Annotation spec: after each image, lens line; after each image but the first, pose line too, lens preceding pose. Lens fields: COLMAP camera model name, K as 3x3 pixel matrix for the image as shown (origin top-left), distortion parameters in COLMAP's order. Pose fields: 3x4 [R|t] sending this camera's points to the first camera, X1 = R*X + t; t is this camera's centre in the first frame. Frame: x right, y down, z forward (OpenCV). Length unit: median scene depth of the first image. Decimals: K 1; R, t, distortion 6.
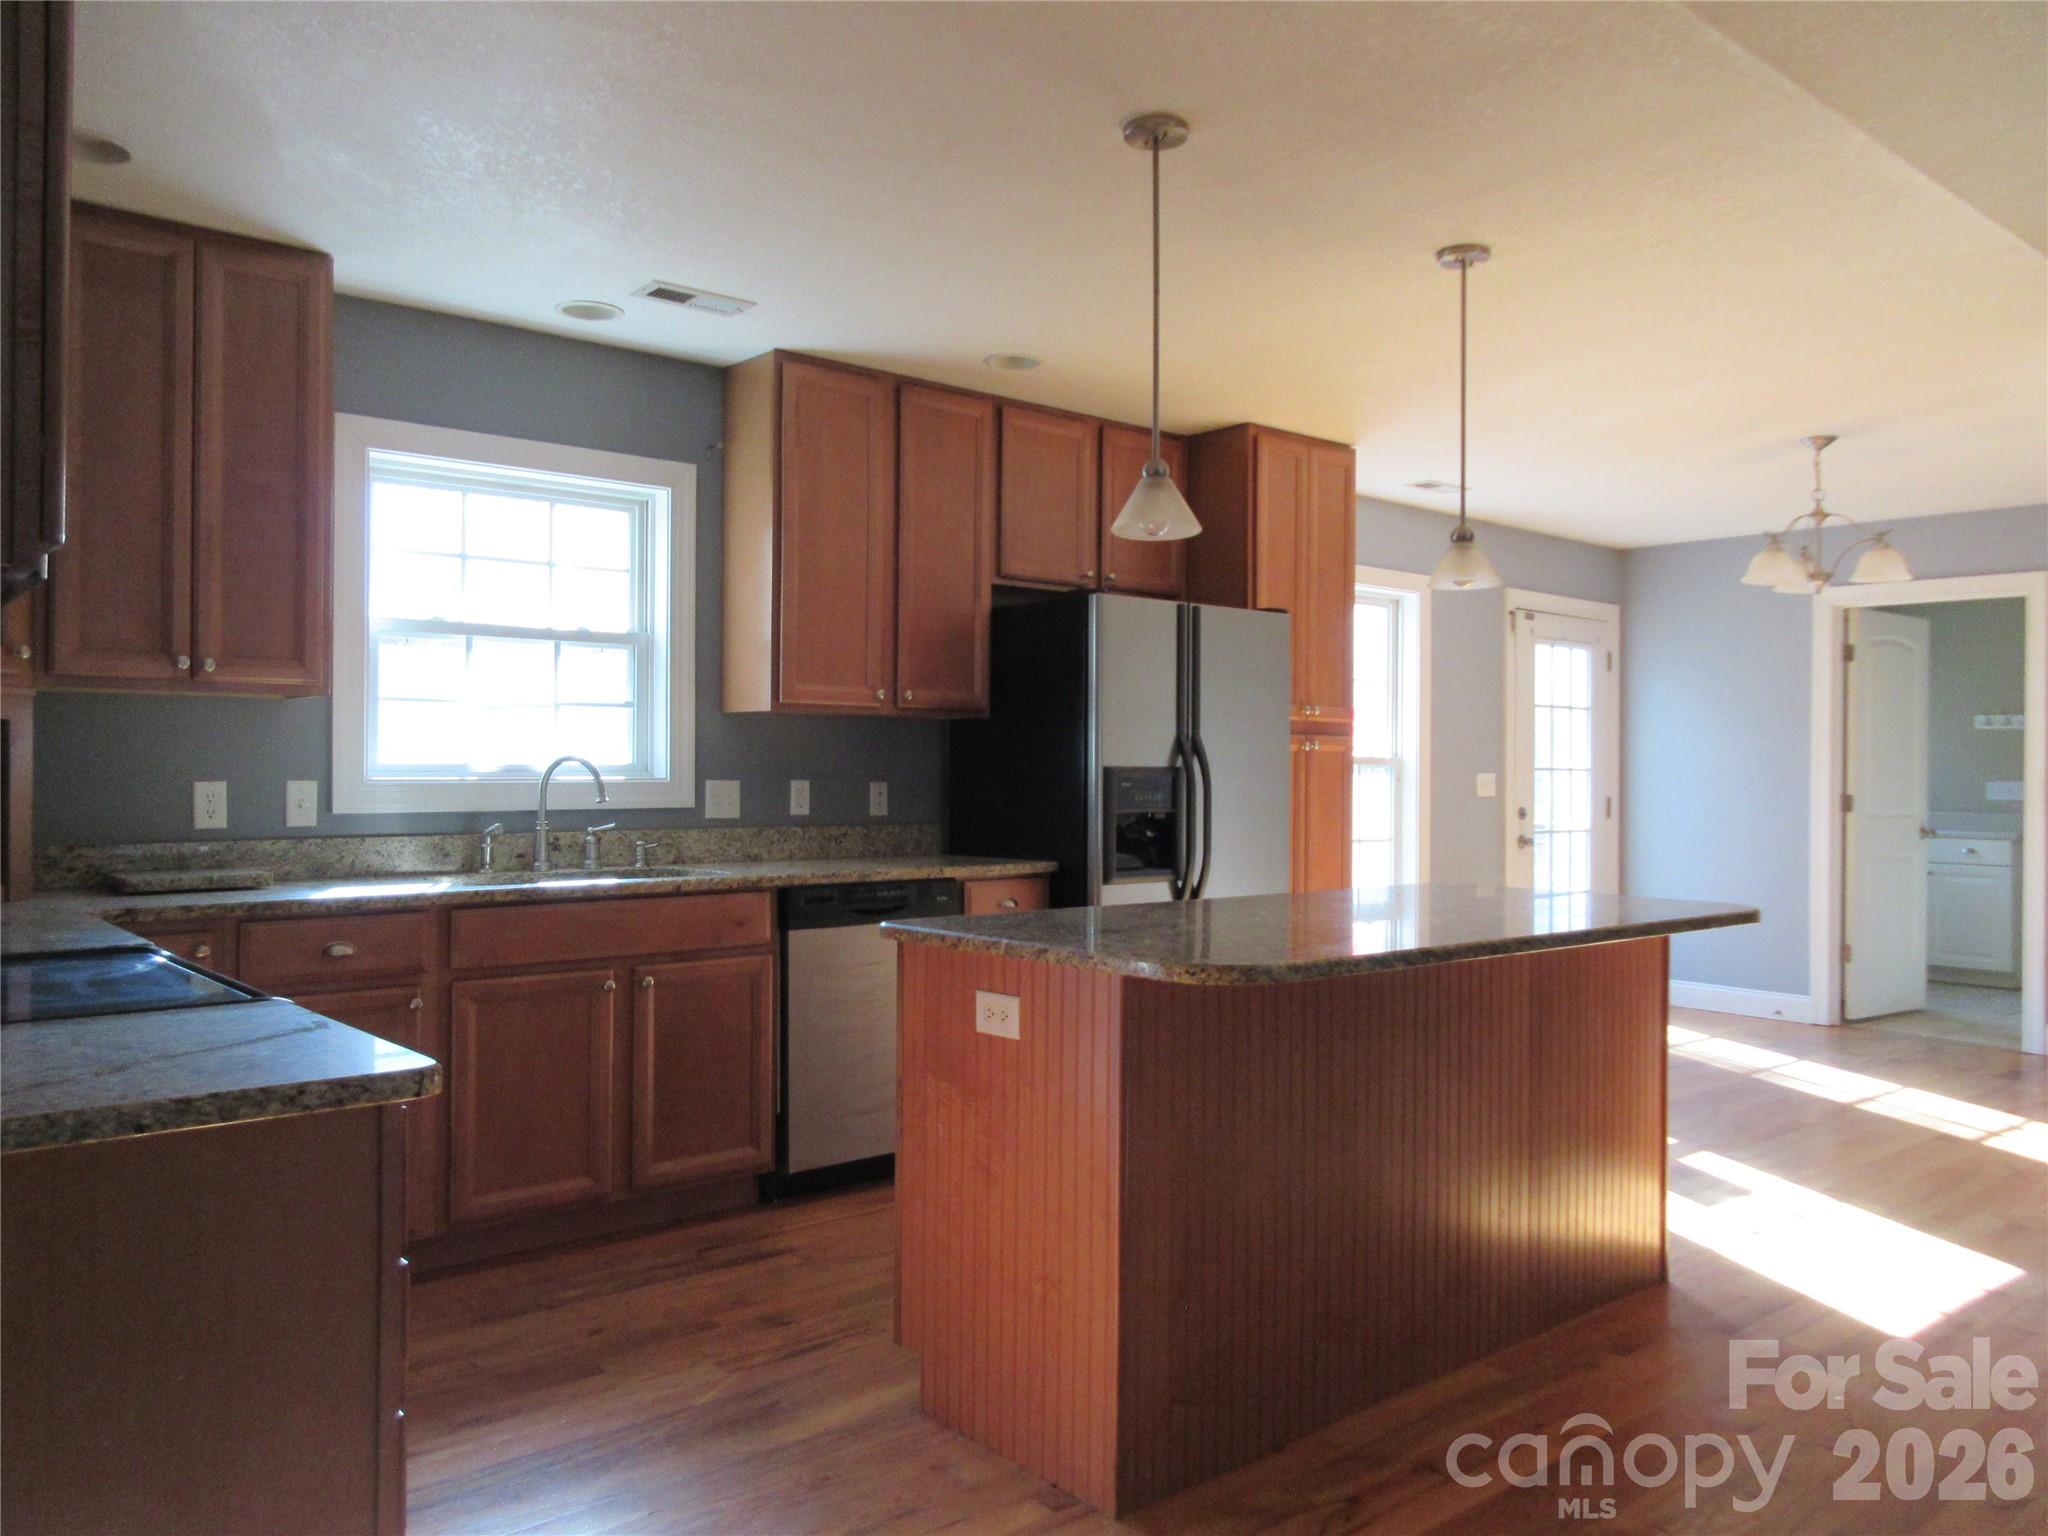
lens RADIAL K [[1543.6, 0, 1026.7], [0, 1543.6, 738.5], [0, 0, 1]] dist [-0.003615, 0.003073]
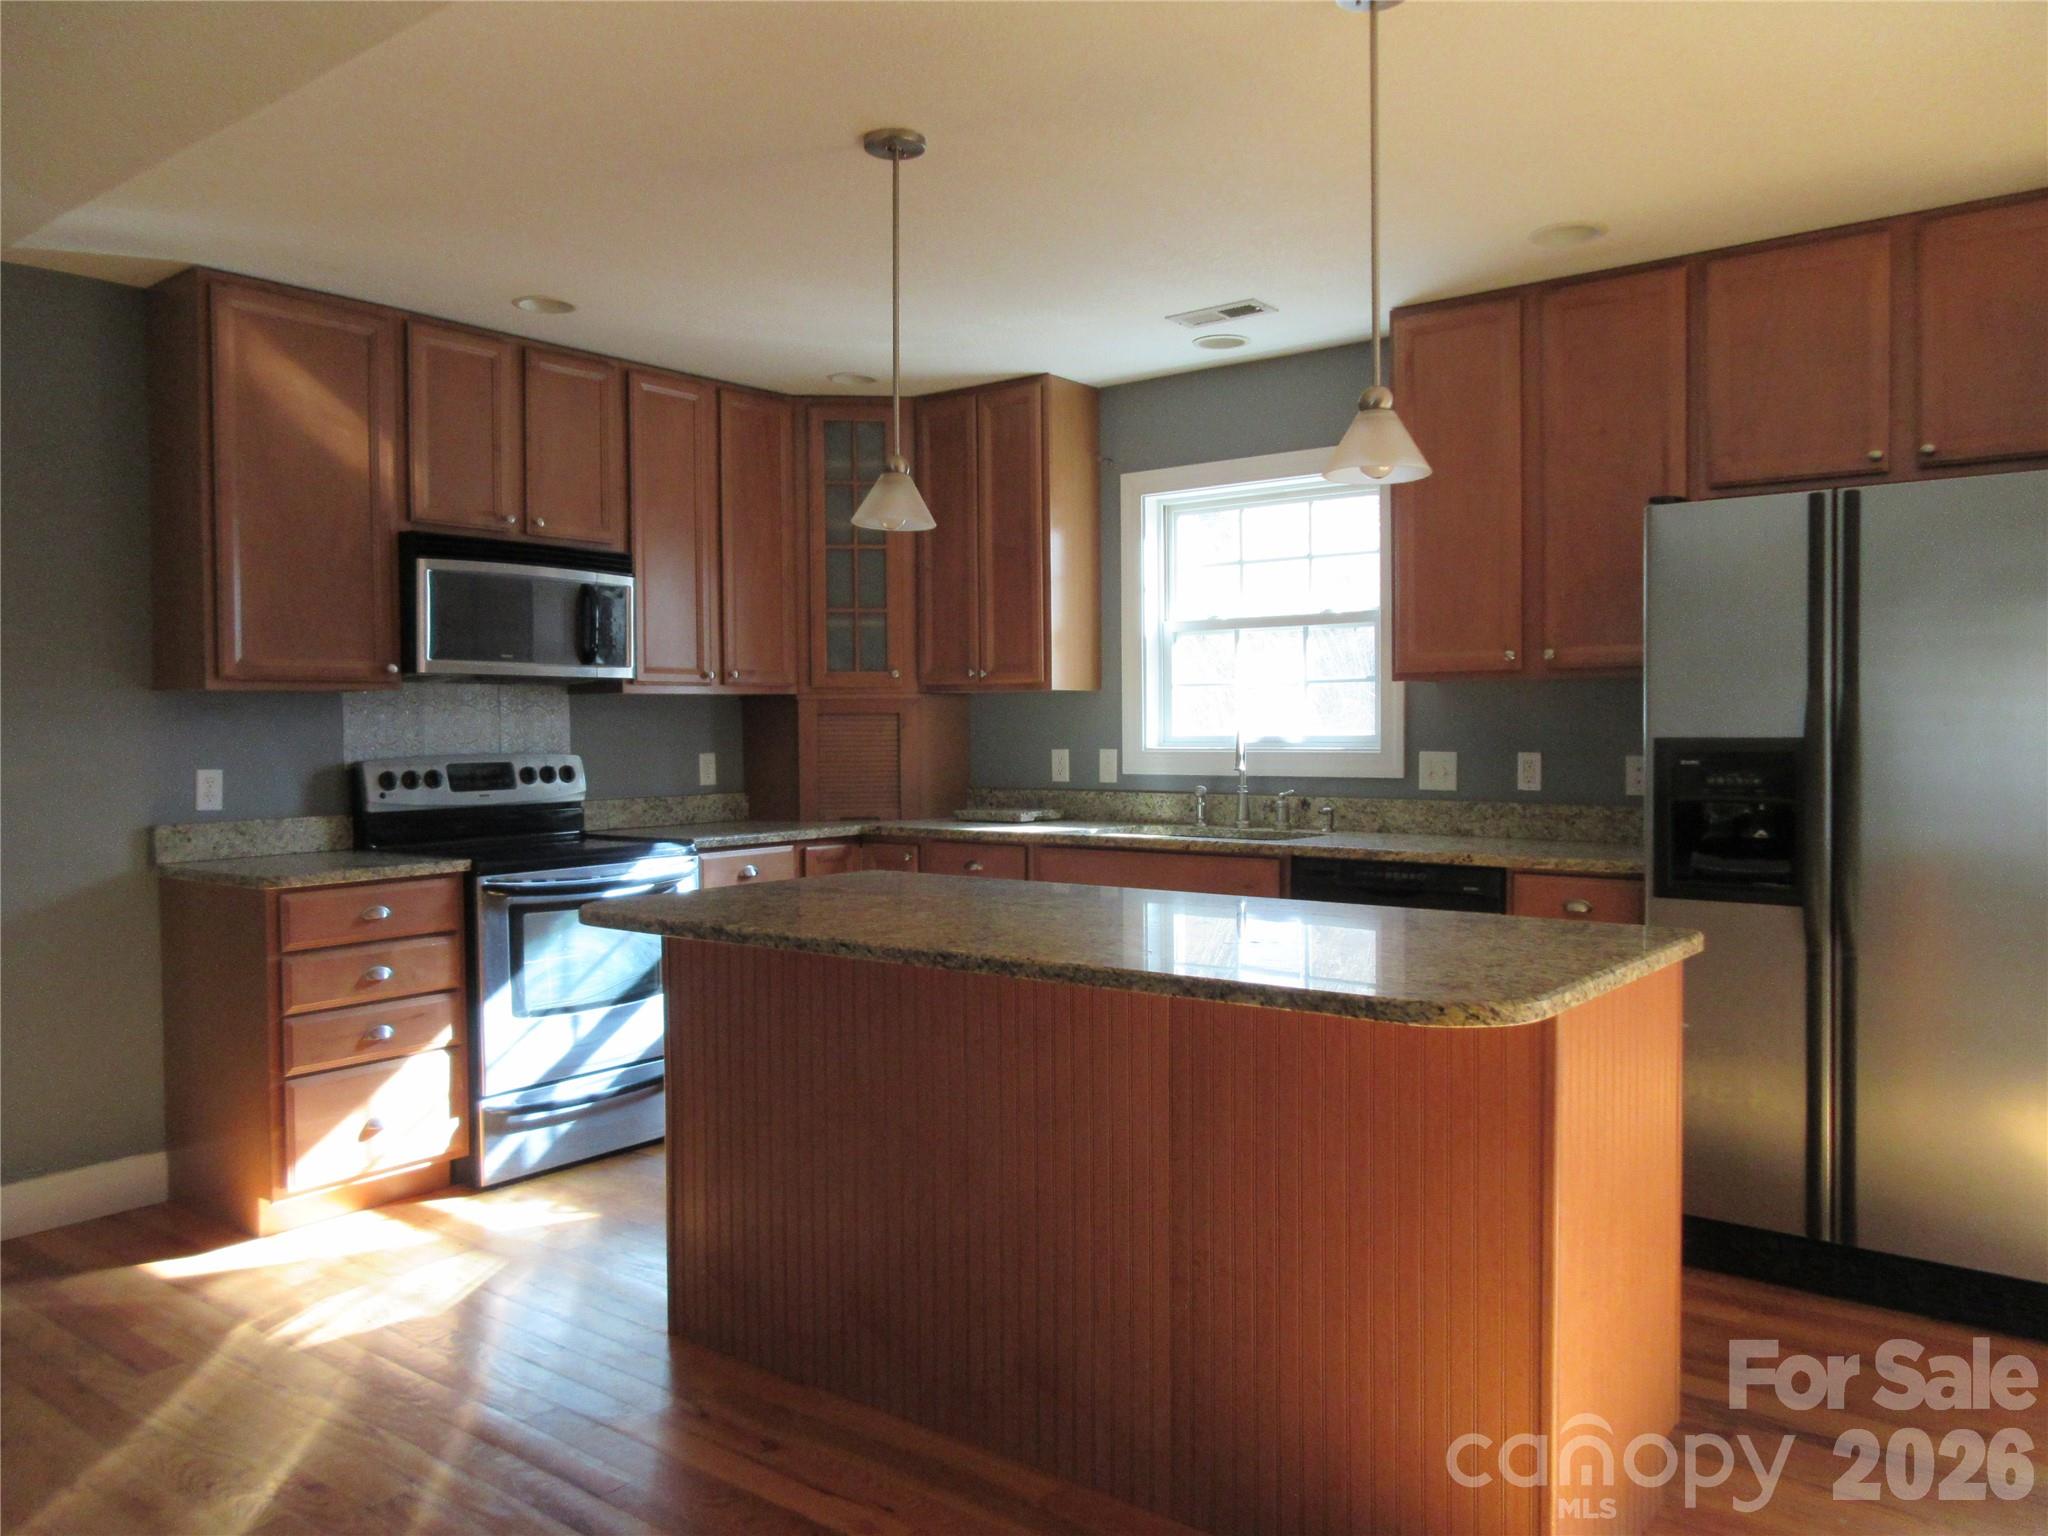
lens RADIAL K [[1543.6, 0, 1026.7], [0, 1543.6, 738.5], [0, 0, 1]] dist [-0.003615, 0.003073]
pose [[0.185291, 0.000660, -0.982683, 0.800636], [0.023554, 0.999709, 0.005113, 0.008609], [0.982401, -0.024093, 0.185222, 0.627217]]
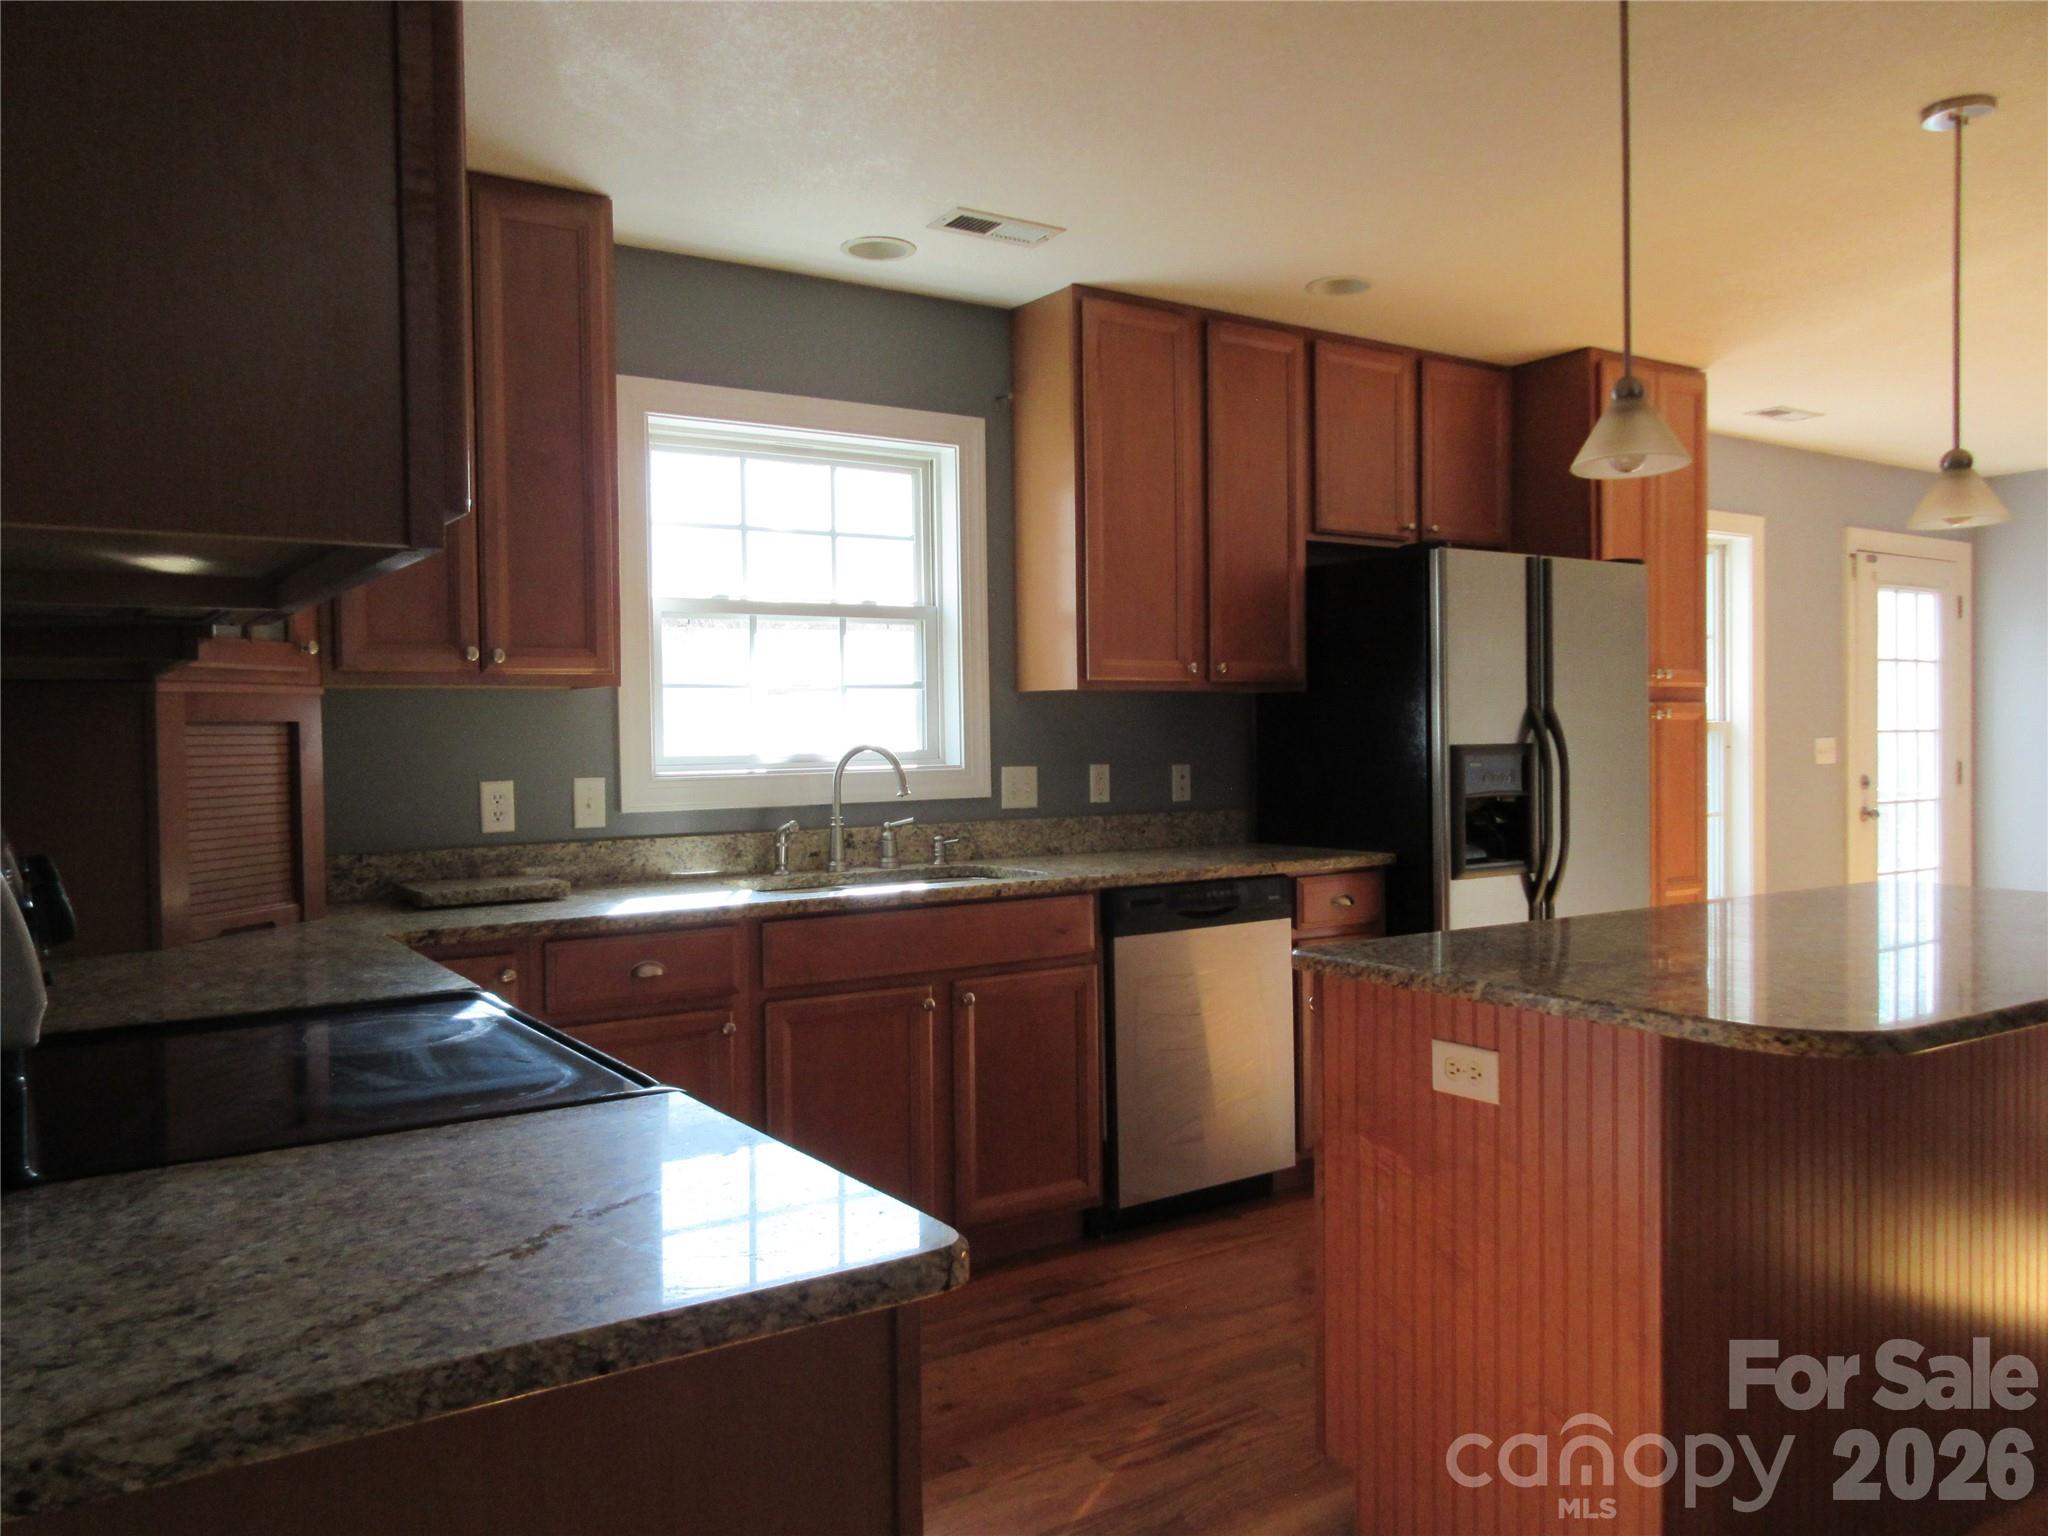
lens RADIAL K [[1543.5, 0, 1022.7], [0, 1543.5, 742.1], [0, 0, 1]] dist [-0.000808, 0.008580]
pose [[0.992601, -0.015714, -0.120403, -0.095011], [0.018993, 0.999478, 0.026136, -0.012208], [0.119930, -0.028230, 0.992381, 0.109788]]
